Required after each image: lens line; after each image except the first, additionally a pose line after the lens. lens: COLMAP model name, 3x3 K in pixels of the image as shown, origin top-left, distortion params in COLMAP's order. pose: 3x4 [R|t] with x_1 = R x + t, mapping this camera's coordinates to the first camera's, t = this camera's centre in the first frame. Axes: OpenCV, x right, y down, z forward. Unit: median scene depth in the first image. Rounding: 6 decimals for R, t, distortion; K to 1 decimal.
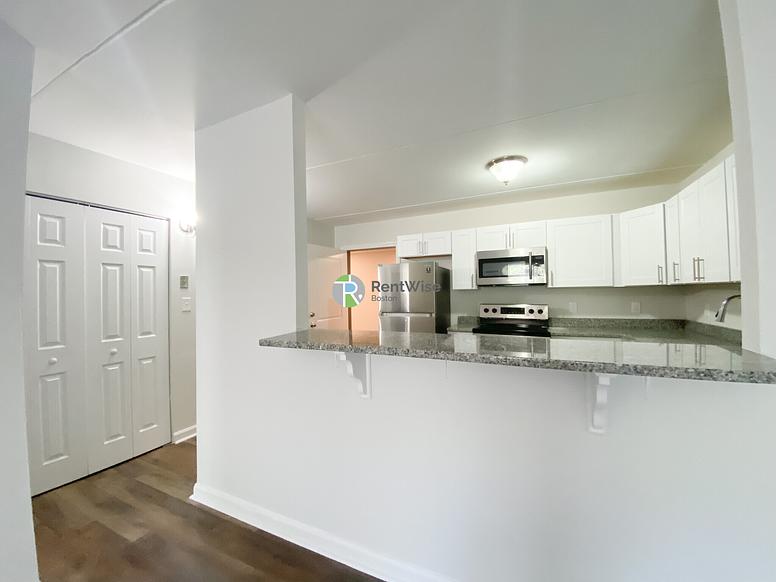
lens RADIAL K [[312.2, 0, 388.0], [0, 312.2, 291.0], [0, 0, 1]] dist [-0.000056, -0.000018]
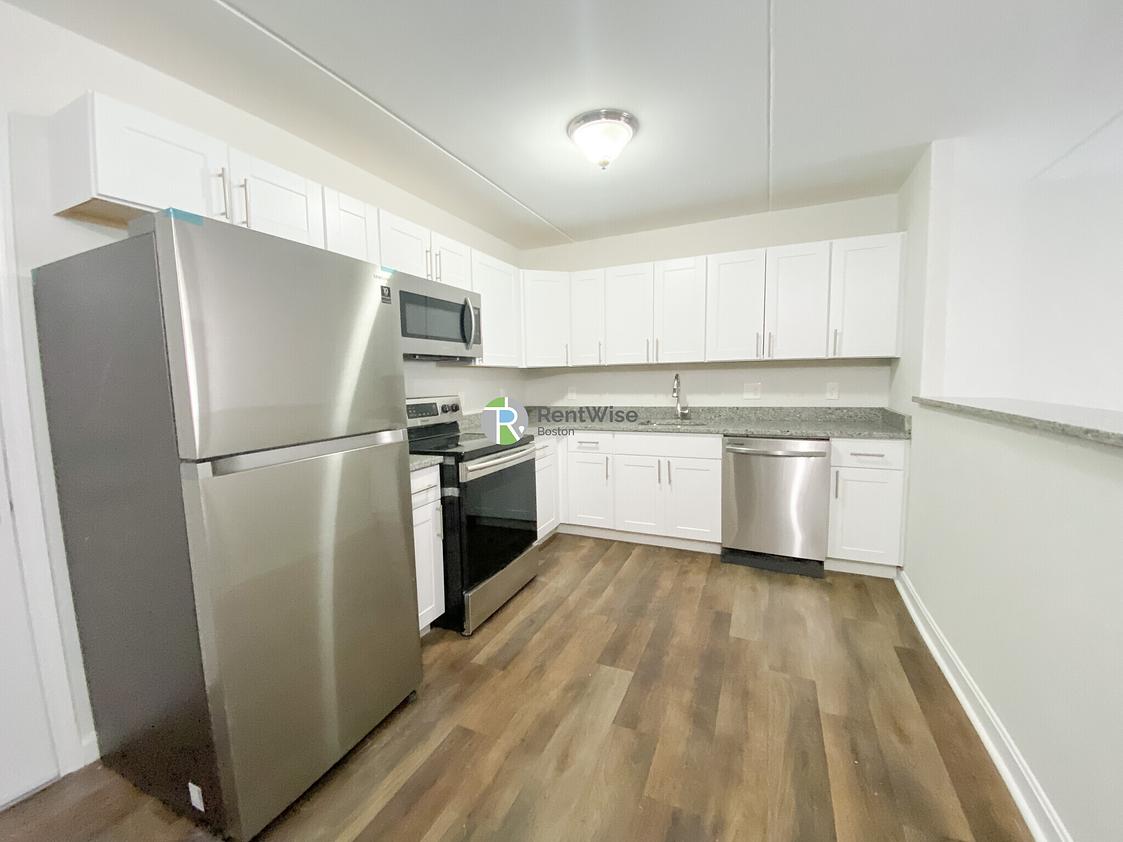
lens RADIAL K [[451.8, 0, 561.5], [0, 451.8, 421.0], [0, 0, 1]] dist [-0.000056, -0.000018]
pose [[-0.022952, -0.081391, 0.996418, -0.355621], [0.015849, 0.996526, 0.081765, 0.027134], [-0.999611, 0.017669, -0.021583, 0.890521]]
